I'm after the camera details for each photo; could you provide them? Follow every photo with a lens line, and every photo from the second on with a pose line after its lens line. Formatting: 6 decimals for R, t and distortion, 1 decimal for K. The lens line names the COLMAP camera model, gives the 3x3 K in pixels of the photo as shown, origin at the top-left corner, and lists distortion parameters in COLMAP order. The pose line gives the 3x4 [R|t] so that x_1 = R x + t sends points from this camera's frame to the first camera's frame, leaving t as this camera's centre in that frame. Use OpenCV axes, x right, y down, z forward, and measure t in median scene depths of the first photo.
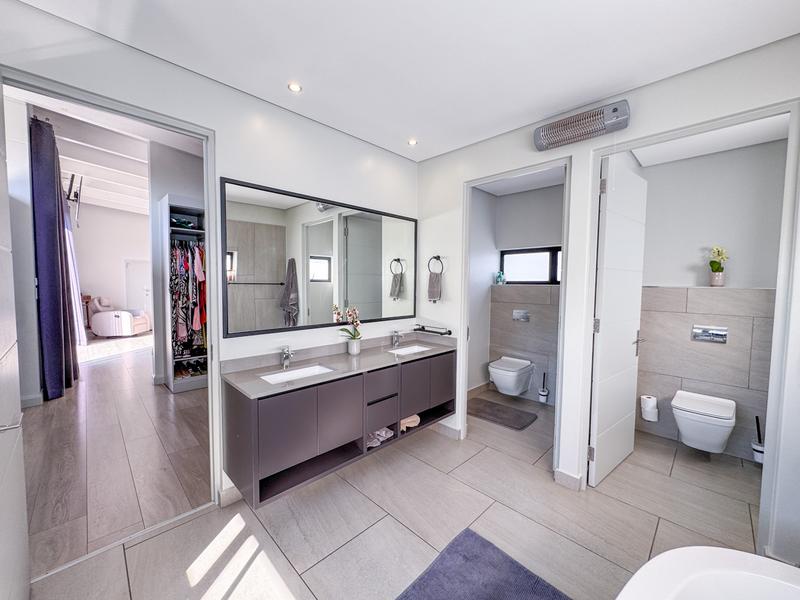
lens RADIAL K [[316.8, 0, 400.0], [0, 316.8, 300.0], [0, 0, 1]] dist [-0.000692, 0.000169]
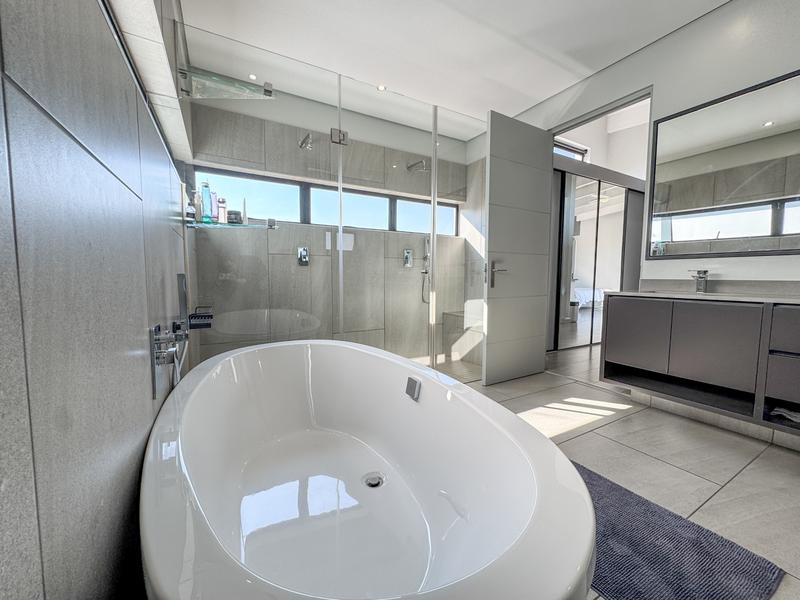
lens RADIAL K [[316.8, 0, 400.0], [0, 316.8, 300.0], [0, 0, 1]] dist [-0.000692, 0.000169]
pose [[-0.266350, 0.066200, -0.961600, 0.974884], [-0.058350, 0.994702, 0.084641, 0.256953], [0.962109, 0.078653, -0.261076, 0.496404]]
